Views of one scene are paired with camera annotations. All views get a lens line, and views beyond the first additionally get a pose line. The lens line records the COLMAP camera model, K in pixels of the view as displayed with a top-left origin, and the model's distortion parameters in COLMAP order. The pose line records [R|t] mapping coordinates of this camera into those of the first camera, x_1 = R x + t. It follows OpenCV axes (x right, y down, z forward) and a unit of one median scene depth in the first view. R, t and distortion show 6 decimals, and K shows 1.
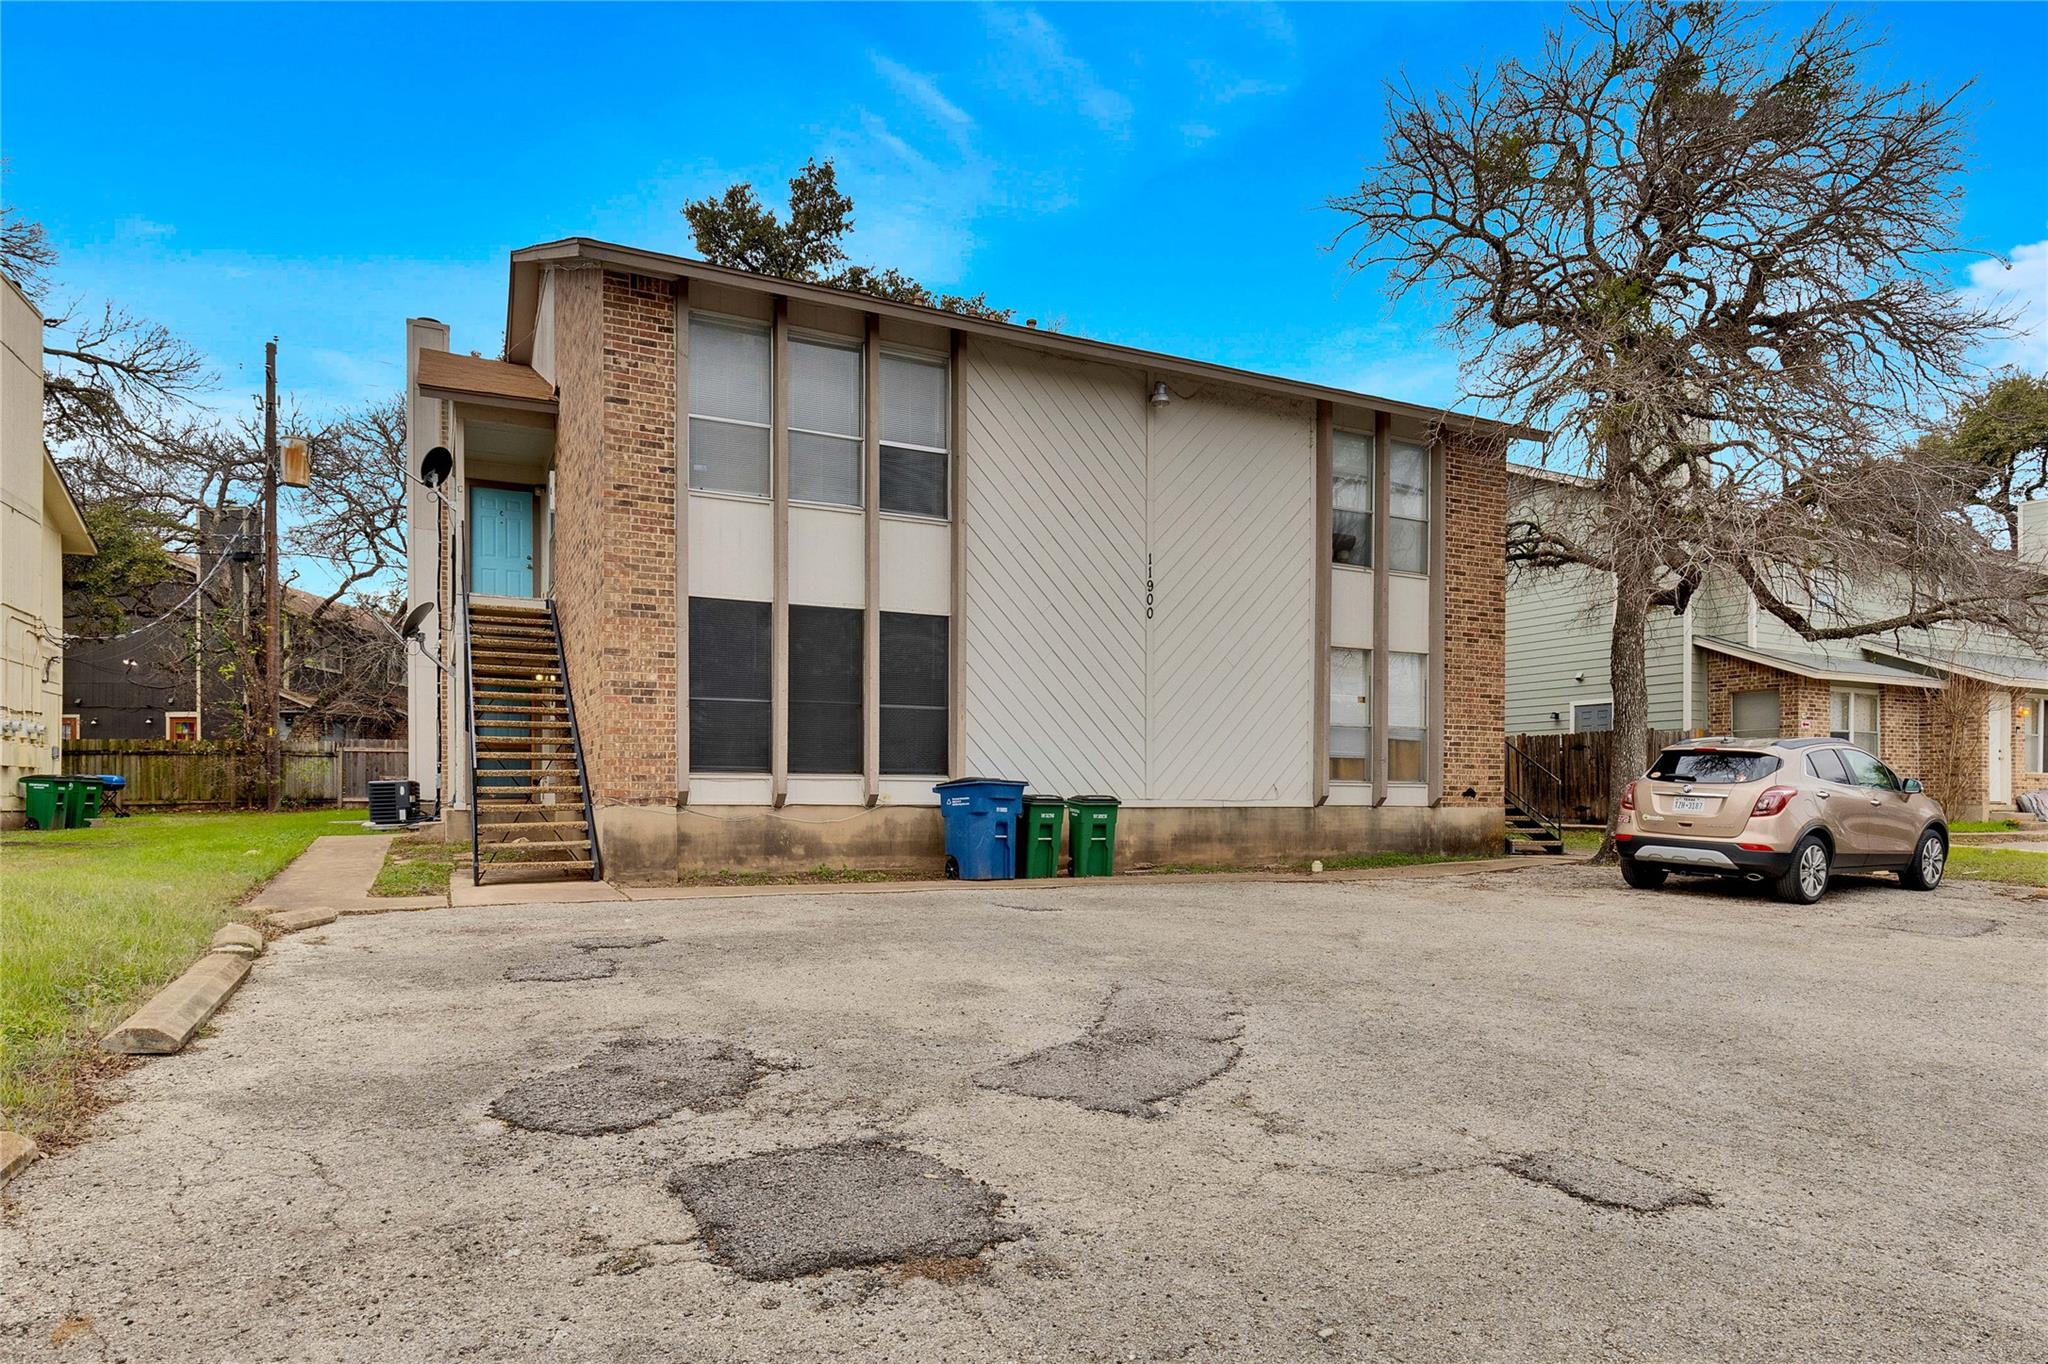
lens RADIAL K [[1124.5, 0, 1019.8], [0, 1124.5, 777.9], [0, 0, 1]] dist [-0.001526, -0.000153]
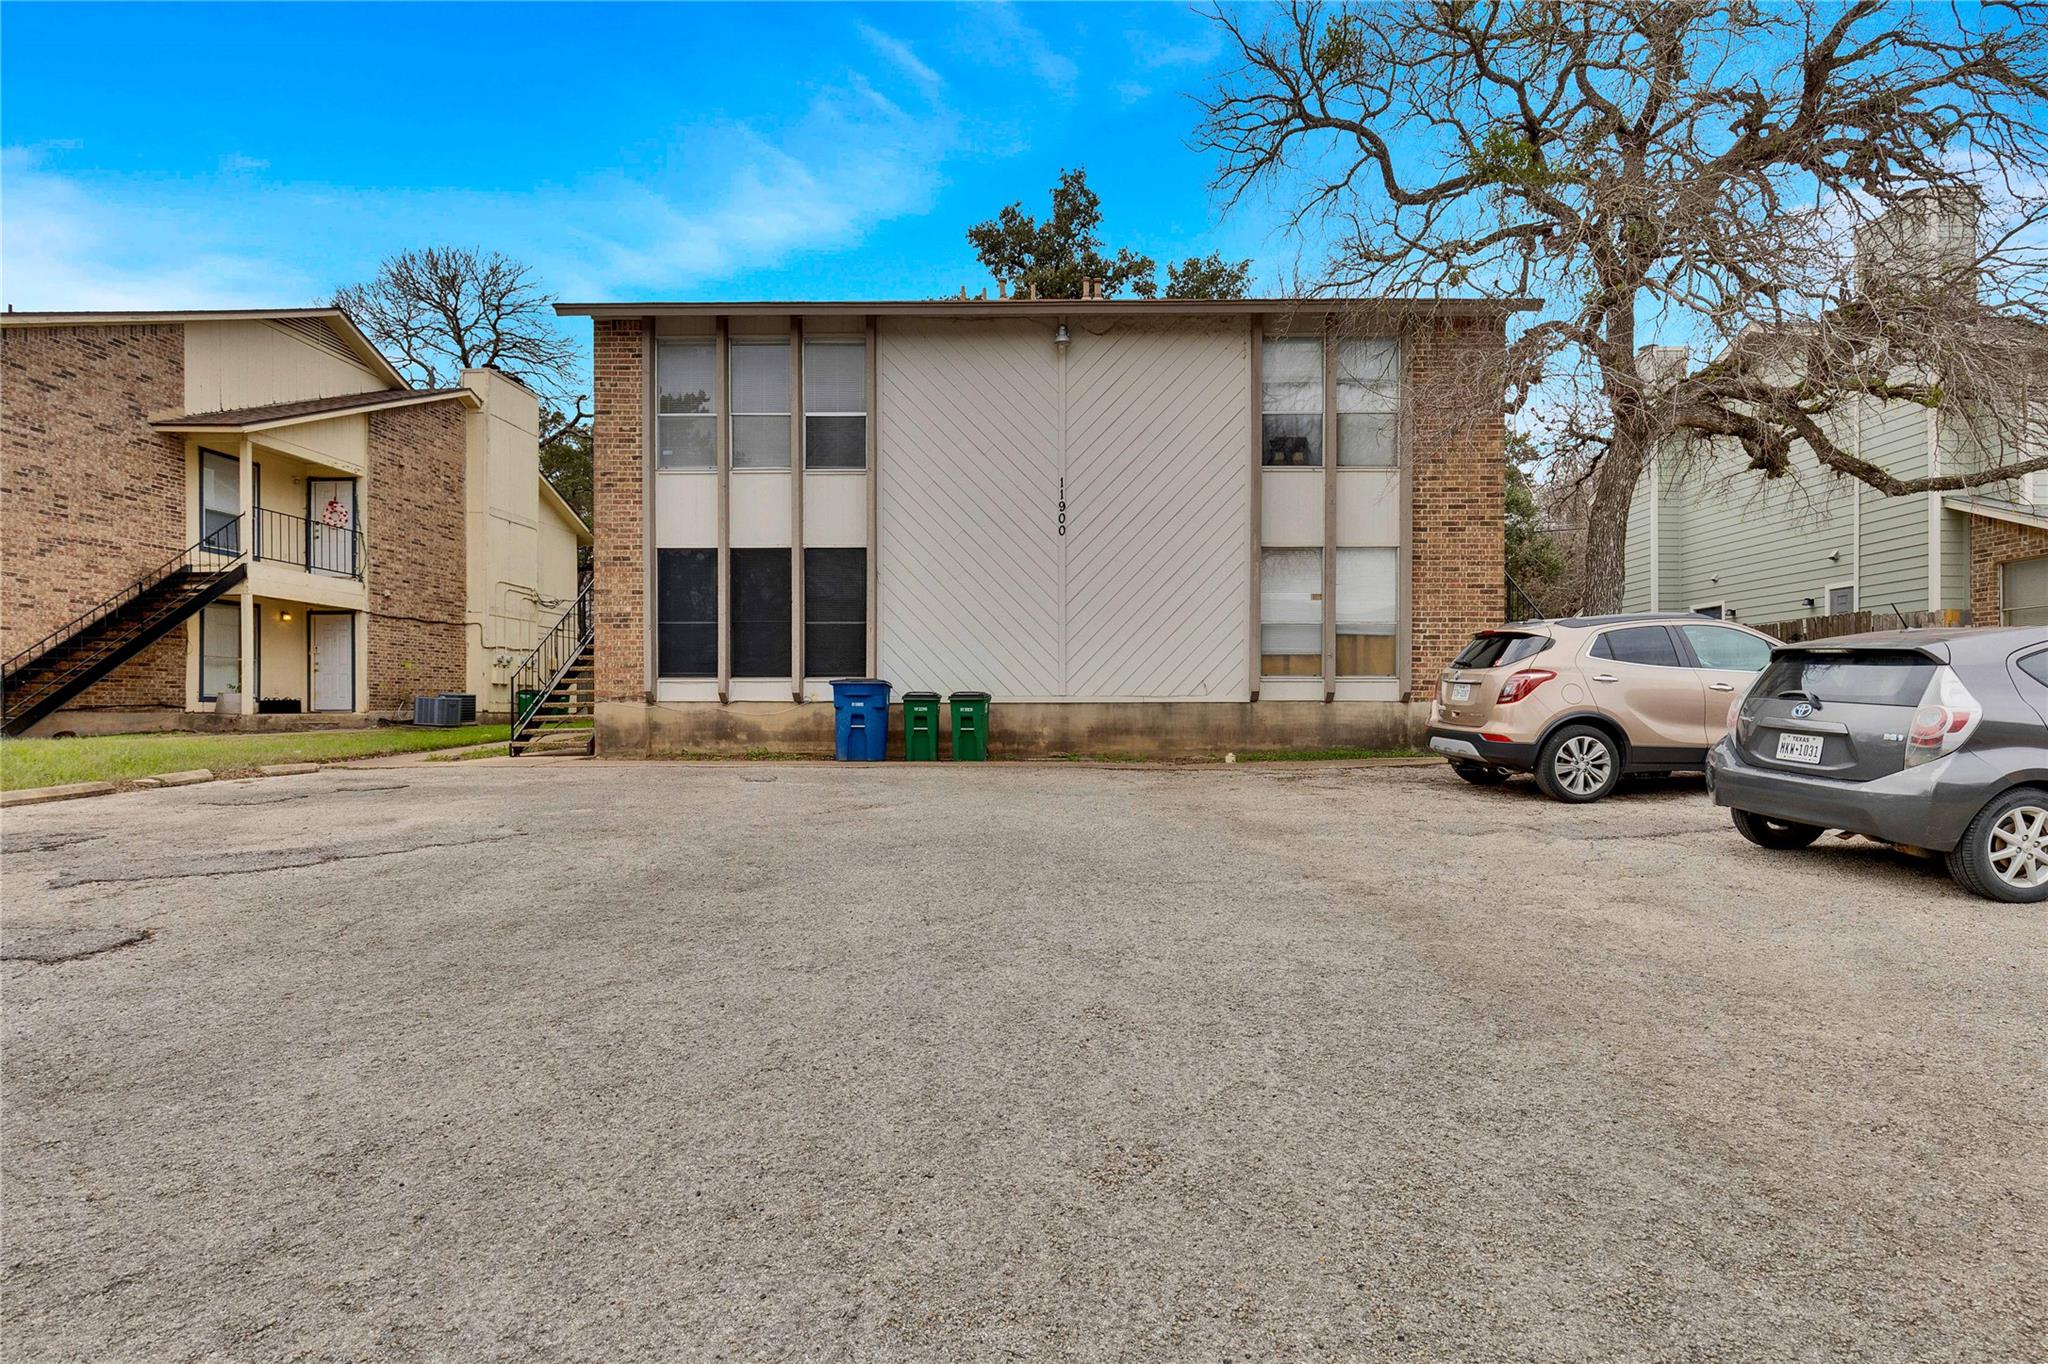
lens RADIAL K [[973.1, 0, 1021.8], [0, 973.1, 688.2], [0, 0, 1]] dist [-0.000609, 0.000138]
pose [[0.904083, -0.013827, -0.427133, 0.493627], [0.013029, 0.999904, -0.004790, 0.015659], [0.427158, -0.001234, 0.904176, 0.100718]]
